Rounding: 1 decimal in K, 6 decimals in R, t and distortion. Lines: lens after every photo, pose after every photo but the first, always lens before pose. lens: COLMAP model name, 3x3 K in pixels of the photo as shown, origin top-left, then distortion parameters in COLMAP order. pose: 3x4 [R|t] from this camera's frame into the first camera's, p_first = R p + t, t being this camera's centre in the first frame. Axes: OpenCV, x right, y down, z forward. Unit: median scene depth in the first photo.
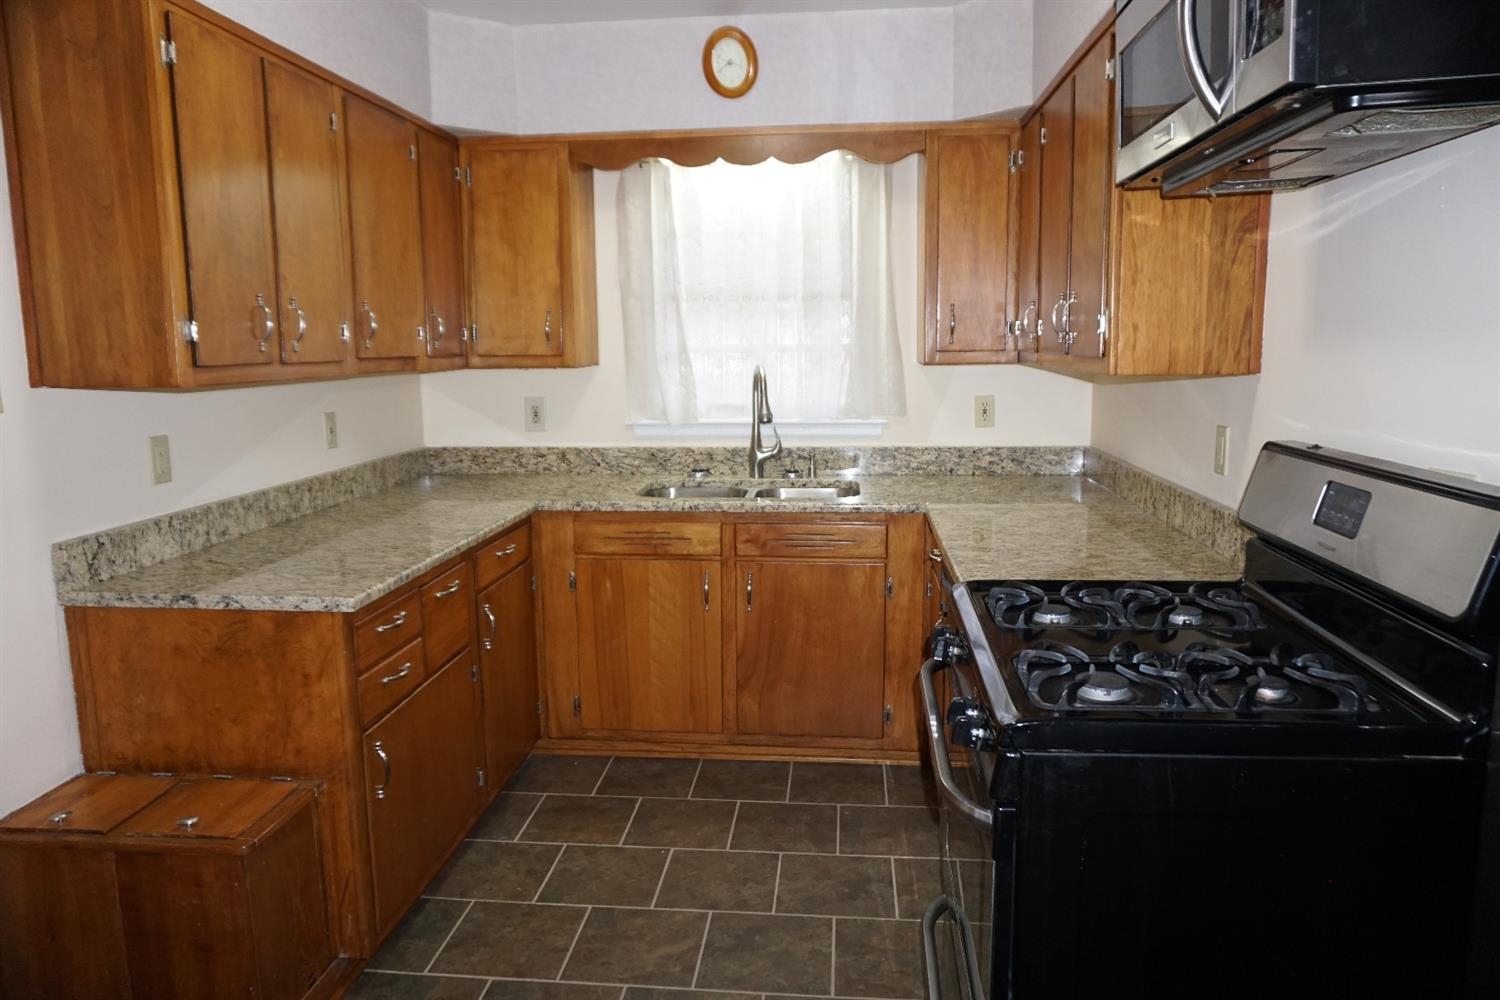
lens RADIAL K [[994.9, 0, 750.0], [0, 994.9, 500.0], [0, 0, 1]] dist [-0.059831, 0.043604]
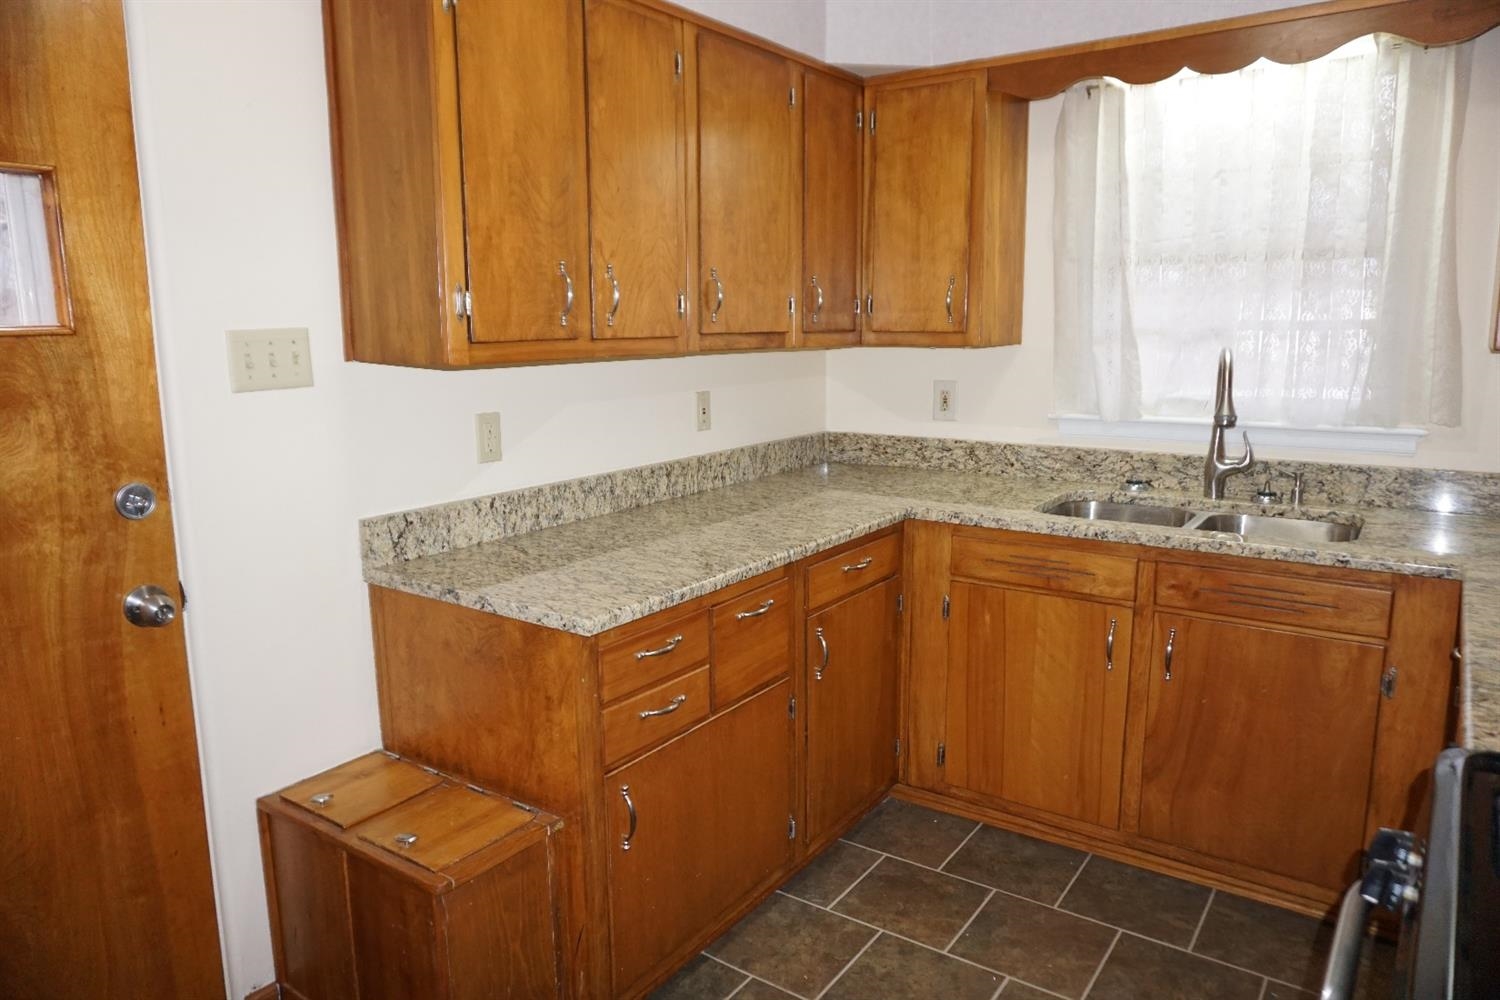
lens RADIAL K [[994.9, 0, 750.0], [0, 994.9, 500.0], [0, 0, 1]] dist [-0.059831, 0.043604]
pose [[0.867267, 0.087374, -0.490116, 0.078288], [-0.074915, 0.996173, 0.045026, -0.032529], [0.492174, -0.002333, 0.870493, 0.208560]]
